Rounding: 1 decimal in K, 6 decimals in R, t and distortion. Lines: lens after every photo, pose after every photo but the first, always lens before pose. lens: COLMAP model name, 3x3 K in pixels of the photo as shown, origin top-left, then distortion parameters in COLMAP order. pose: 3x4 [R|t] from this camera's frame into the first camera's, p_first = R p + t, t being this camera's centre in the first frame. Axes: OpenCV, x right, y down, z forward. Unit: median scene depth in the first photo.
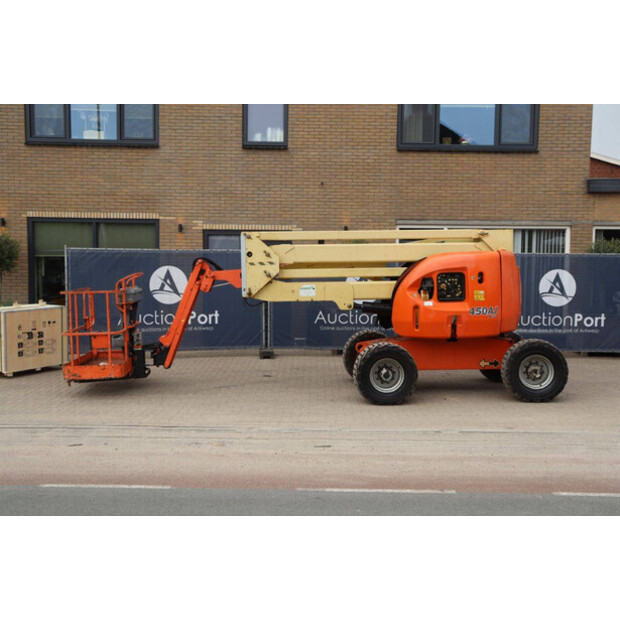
lens RADIAL K [[796.0, 0, 309.9], [0, 796.0, 310.7], [0, 0, 1]] dist [0.026728, 0.000000]
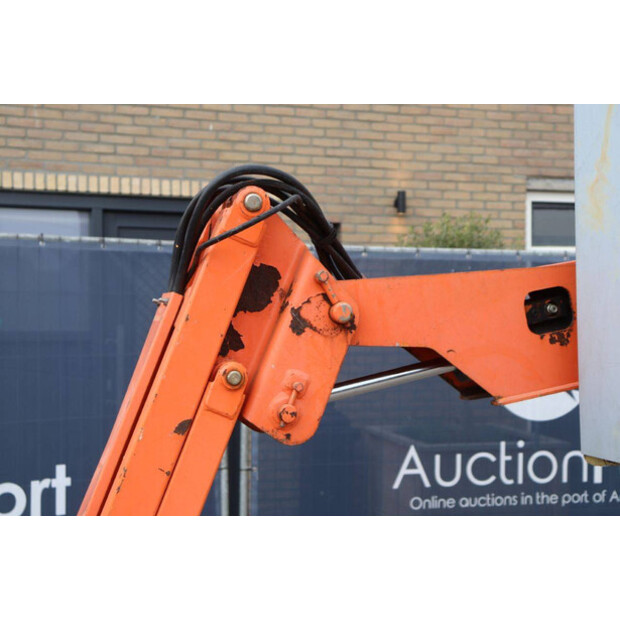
lens RADIAL K [[1007.3, 0, 309.4], [0, 1007.3, 311.0], [0, 0, 1]] dist [0.159999, 0.000000]
pose [[0.958813, -0.003918, 0.284013, -0.154829], [0.024609, 0.997291, -0.069320, -0.029403], [-0.282972, 0.073454, 0.956311, 0.748299]]
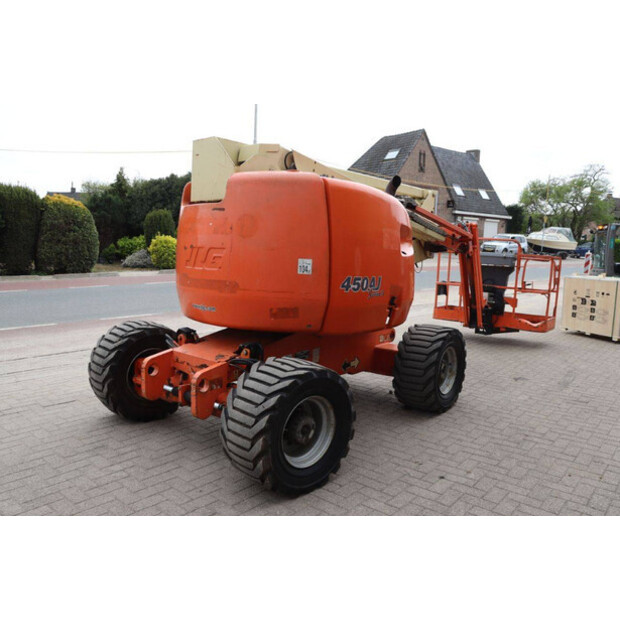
lens RADIAL K [[505.4, 0, 312.6], [0, 505.4, 310.9], [0, 0, 1]] dist [-0.152033, 0.124180]
pose [[-0.645234, 0.082367, -0.759532, 0.412714], [-0.086002, 0.980021, 0.179338, -0.045315], [0.759129, 0.181037, -0.625259, 1.125527]]
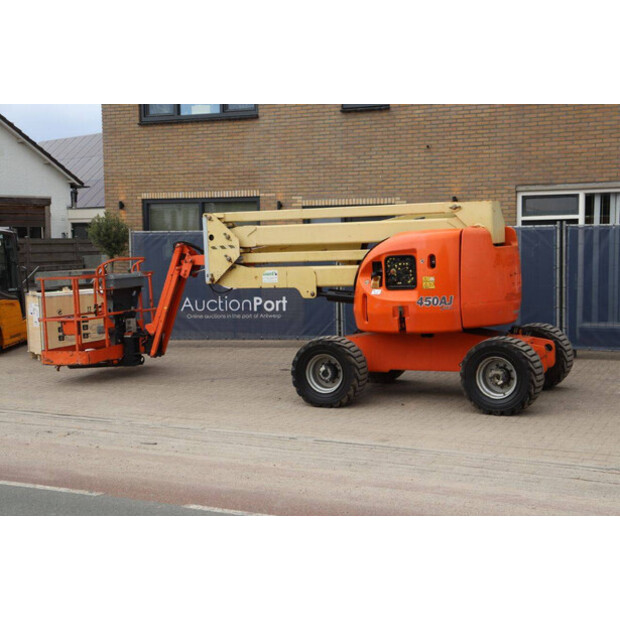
lens RADIAL K [[947.1, 0, 313.2], [0, 947.1, 314.7], [0, 0, 1]] dist [0.120755, 0.000000]
pose [[0.902156, 0.016716, -0.431085, 0.437669], [-0.006408, 0.999658, 0.025352, -0.008145], [0.431362, -0.020109, 0.901955, 0.042844]]
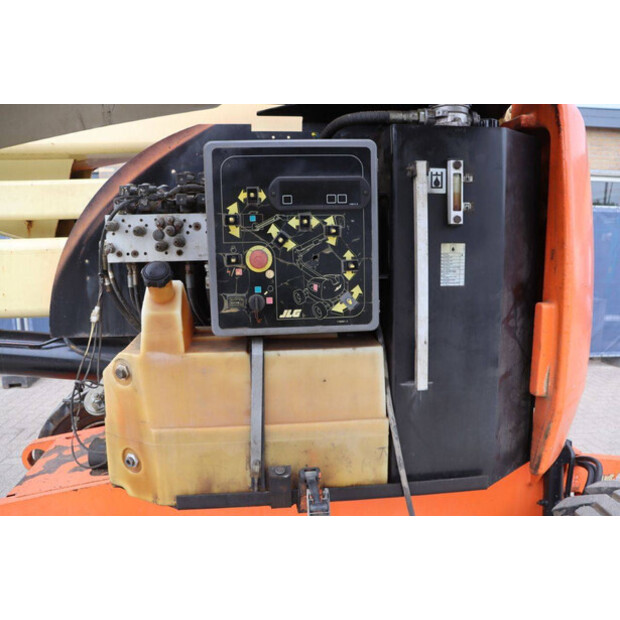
lens RADIAL K [[505.4, 0, 310.4], [0, 505.4, 308.8], [0, 0, 1]] dist [-0.152033, 0.124180]
pose [[0.997898, -0.020075, 0.061622, 0.142619], [0.013249, 0.993925, 0.109259, -0.026509], [-0.063441, -0.108213, 0.992101, 0.738707]]
